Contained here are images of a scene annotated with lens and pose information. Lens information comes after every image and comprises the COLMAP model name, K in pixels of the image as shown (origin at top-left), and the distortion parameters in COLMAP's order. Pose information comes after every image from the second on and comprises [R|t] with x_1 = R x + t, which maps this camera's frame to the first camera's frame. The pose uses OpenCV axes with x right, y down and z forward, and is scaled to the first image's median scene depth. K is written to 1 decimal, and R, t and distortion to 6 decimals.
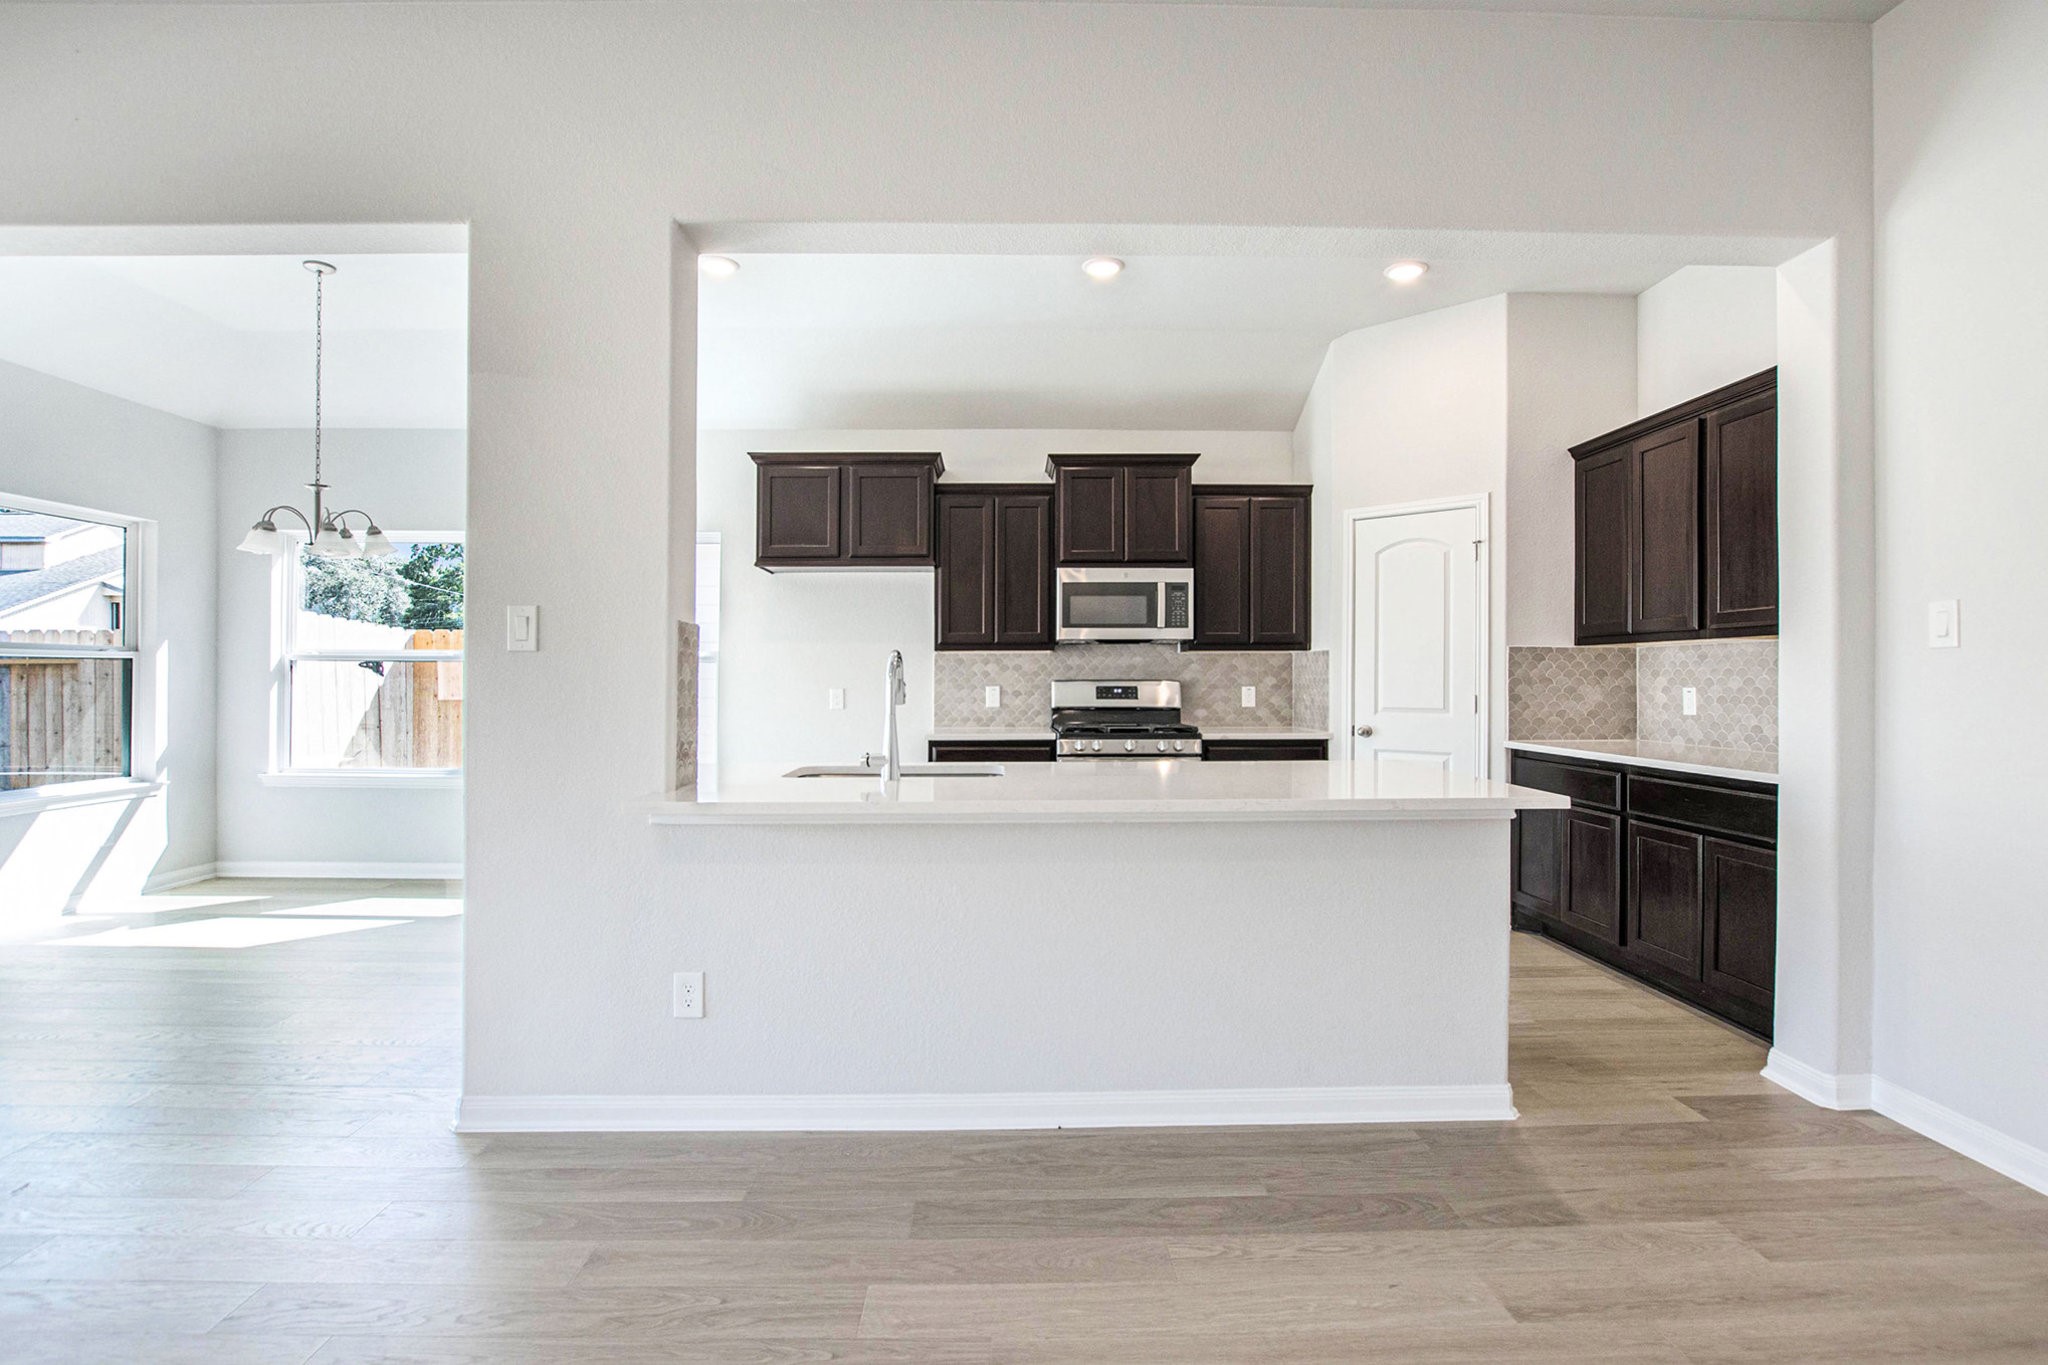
lens RADIAL K [[971.8, 0, 1020.4], [0, 971.8, 679.4], [0, 0, 1]] dist [-0.024477, -0.000446]
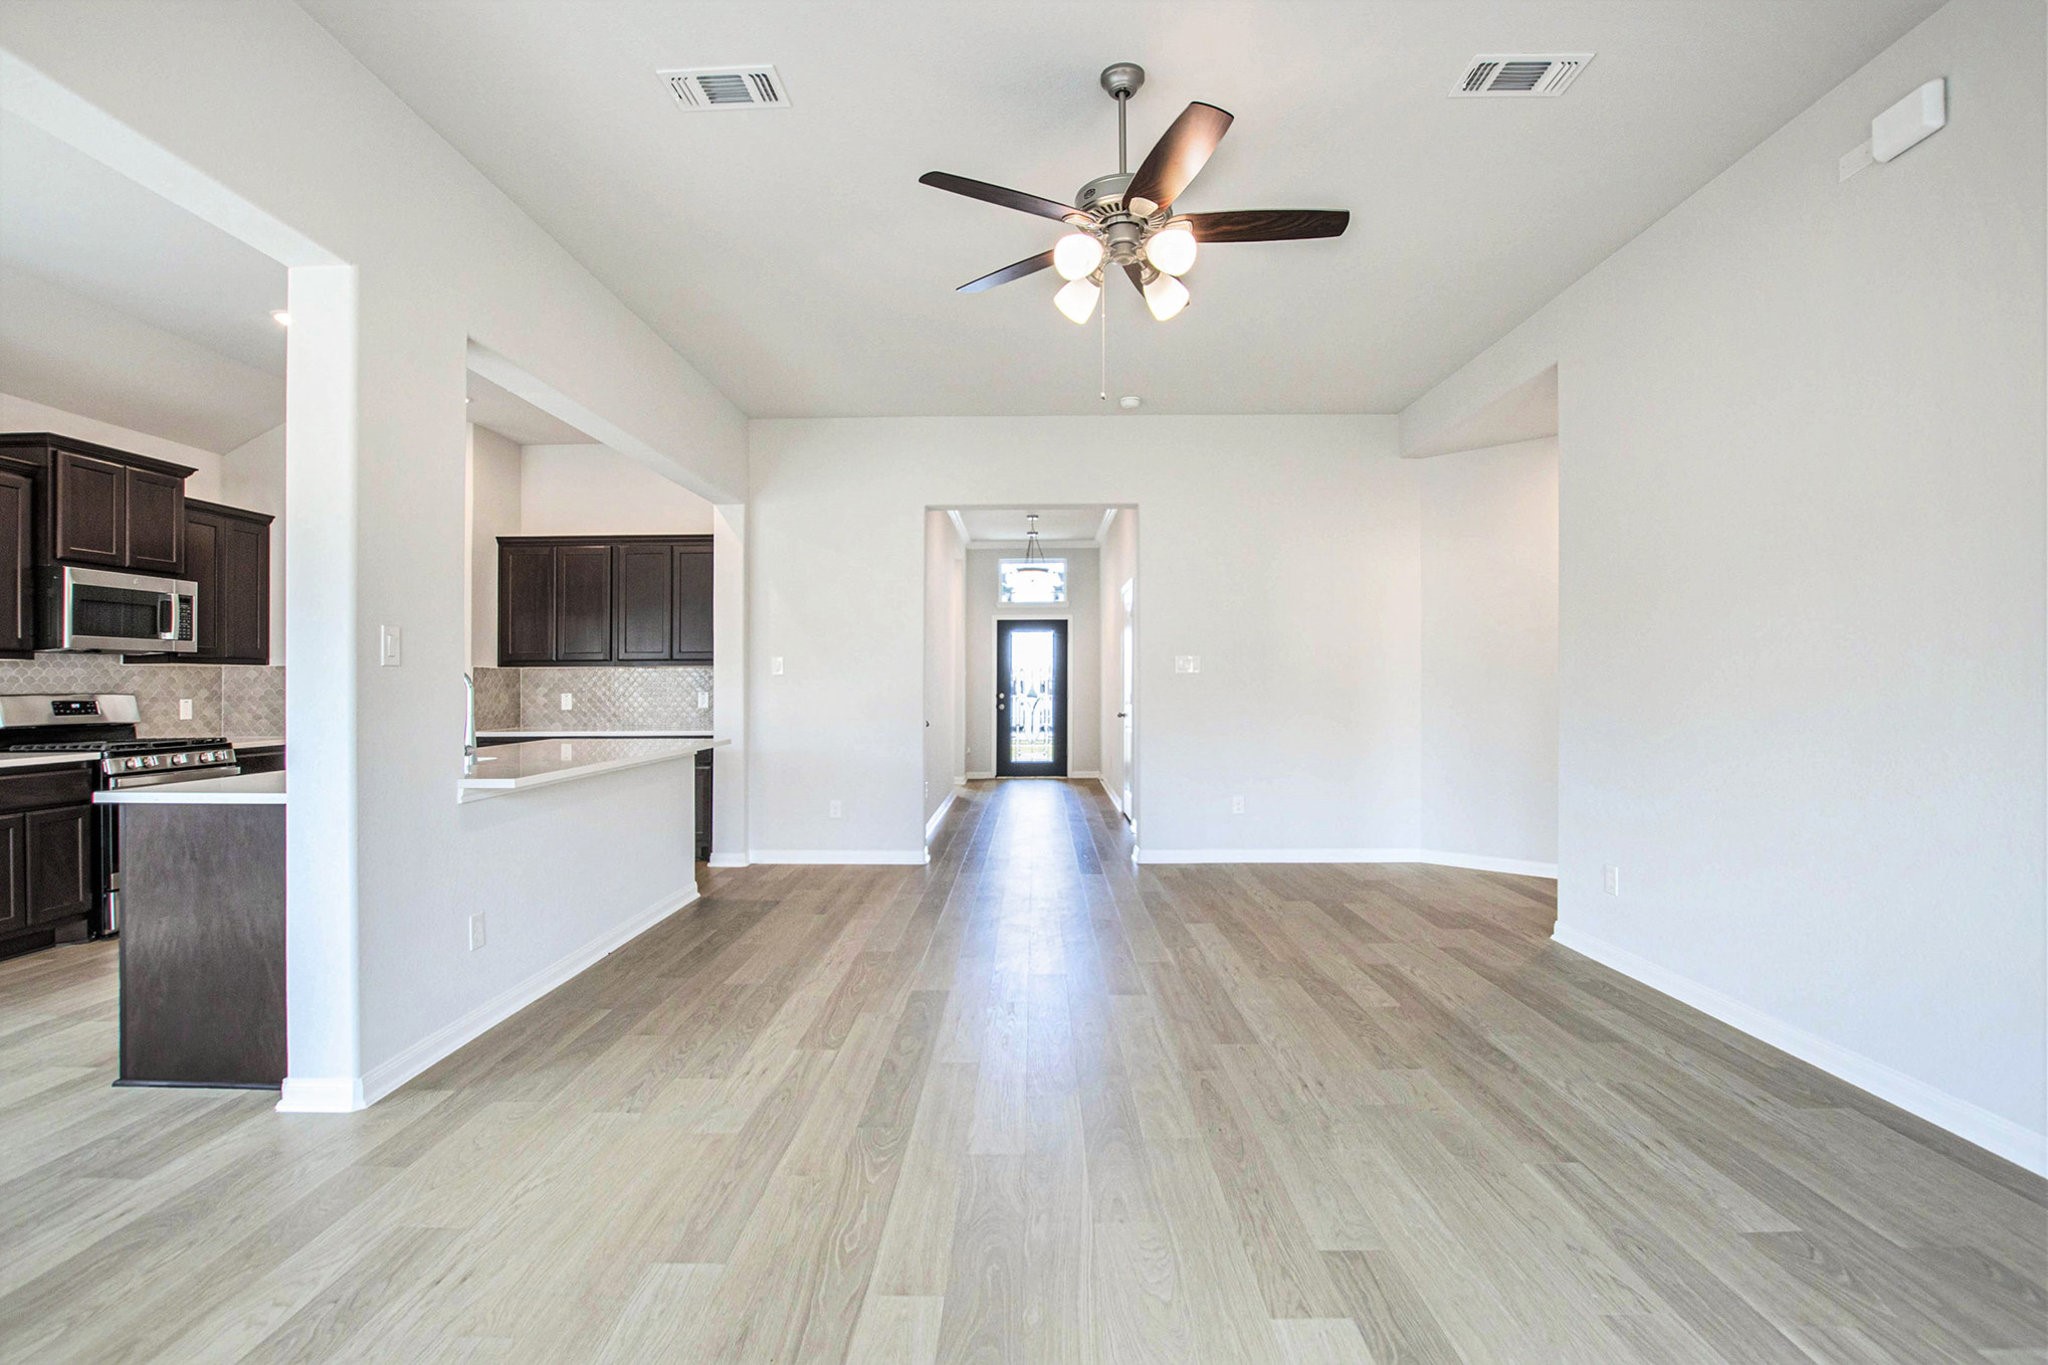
lens RADIAL K [[971.8, 0, 1031.7], [0, 971.8, 684.2], [0, 0, 1]] dist [-0.024477, -0.000446]
pose [[0.035161, -0.001211, 0.999381, -0.901985], [0.007755, 0.999969, 0.000939, -0.002869], [-0.999352, 0.007717, 0.035169, 0.108552]]
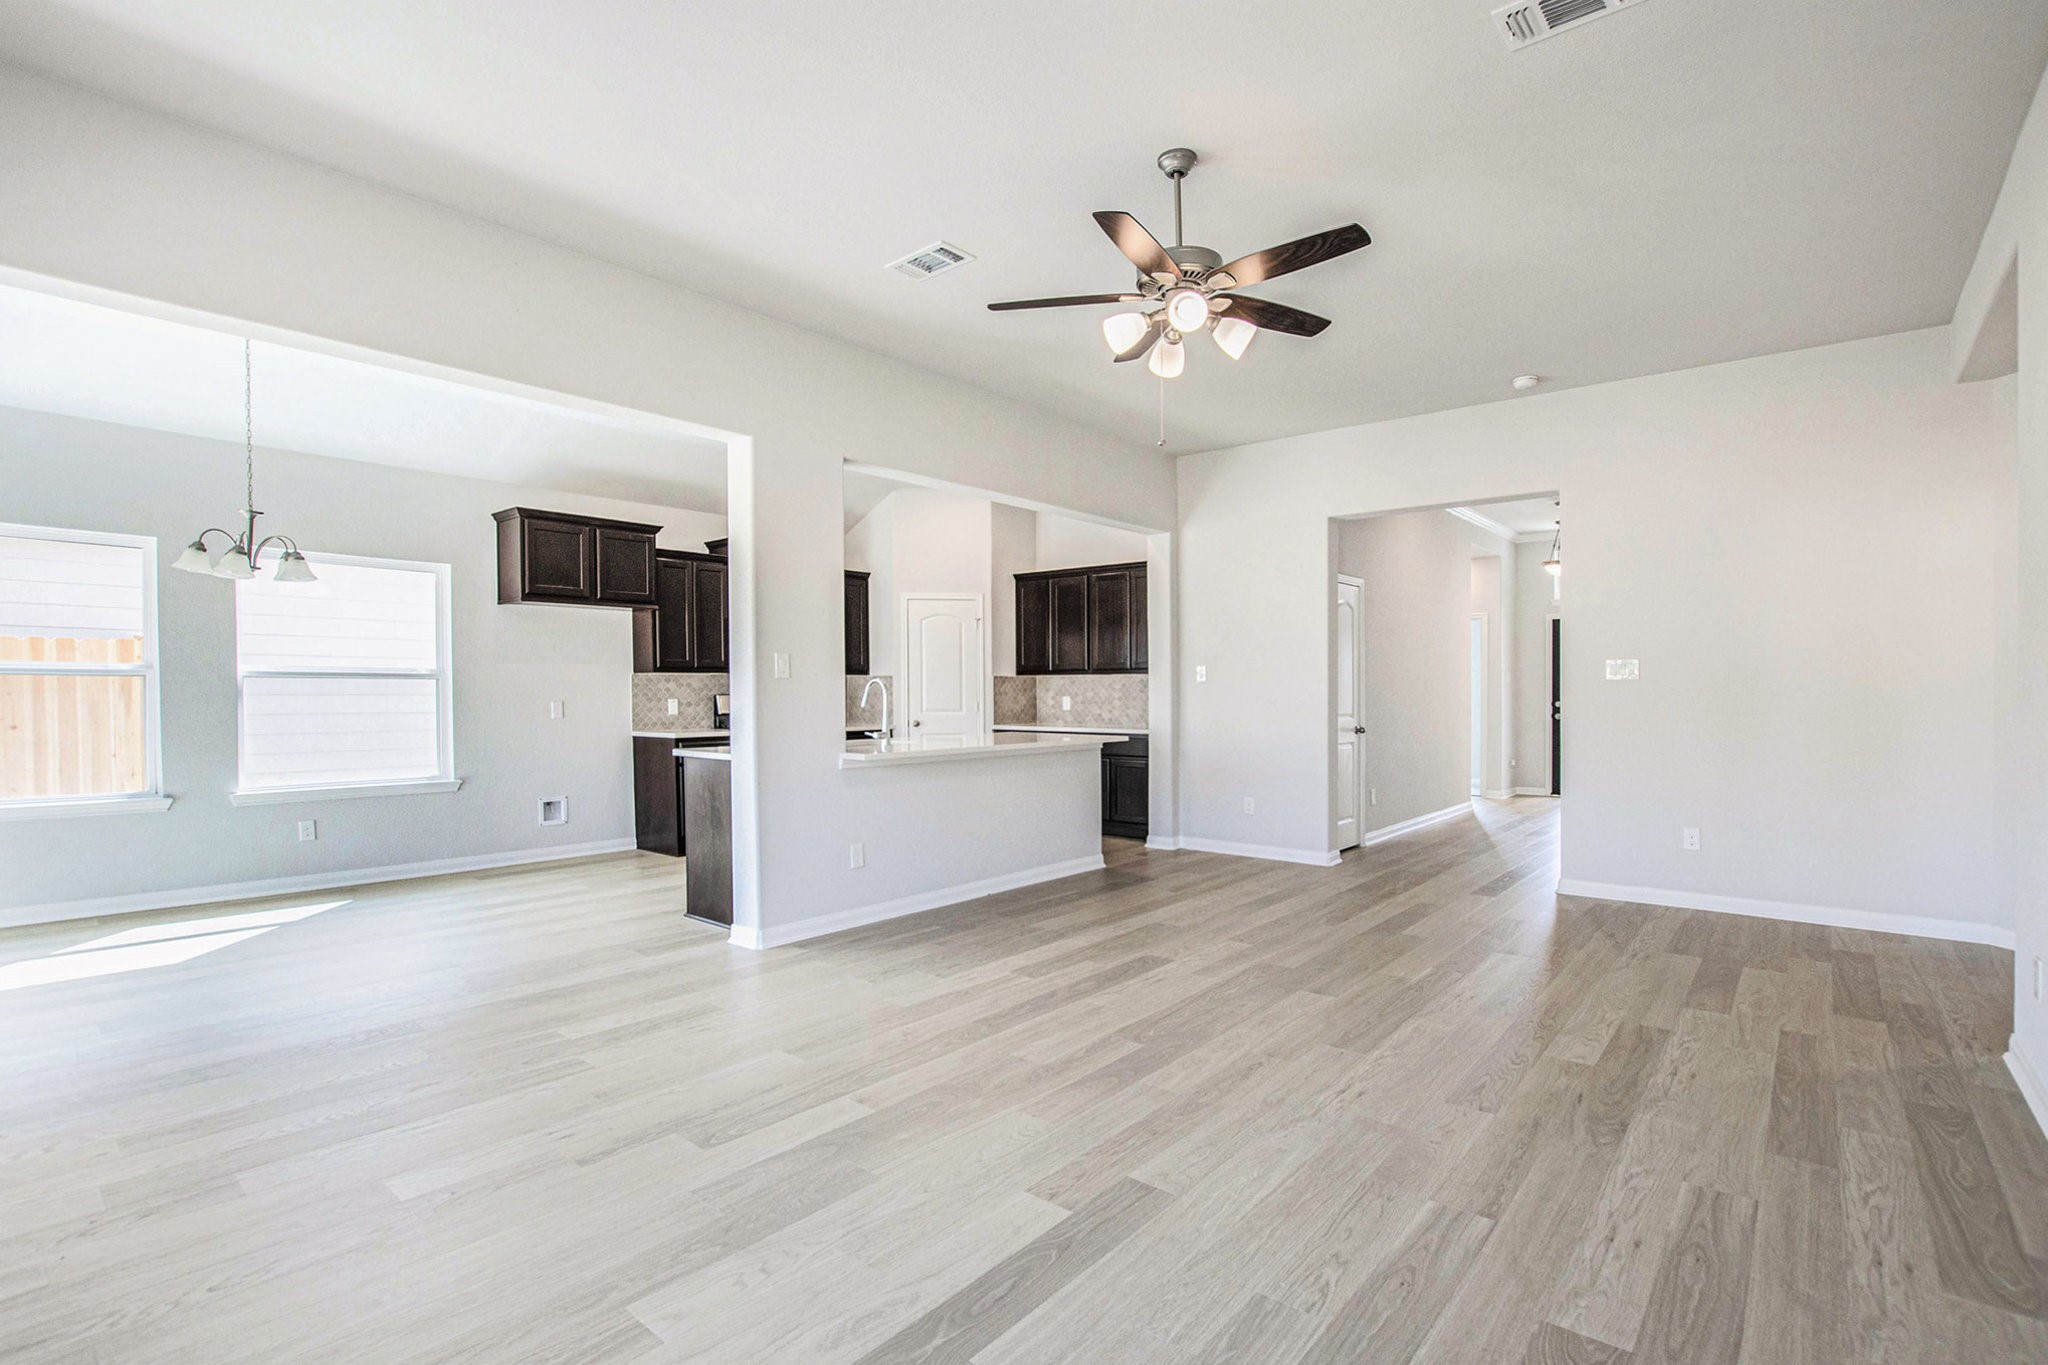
lens RADIAL K [[971.8, 0, 1010.9], [0, 971.8, 690.0], [0, 0, 1]] dist [-0.024477, -0.000446]
pose [[0.666557, -0.000253, 0.745454, -0.887080], [0.001579, 0.999998, -0.001073, -0.003655], [-0.745452, 0.001892, 0.666557, -0.297571]]
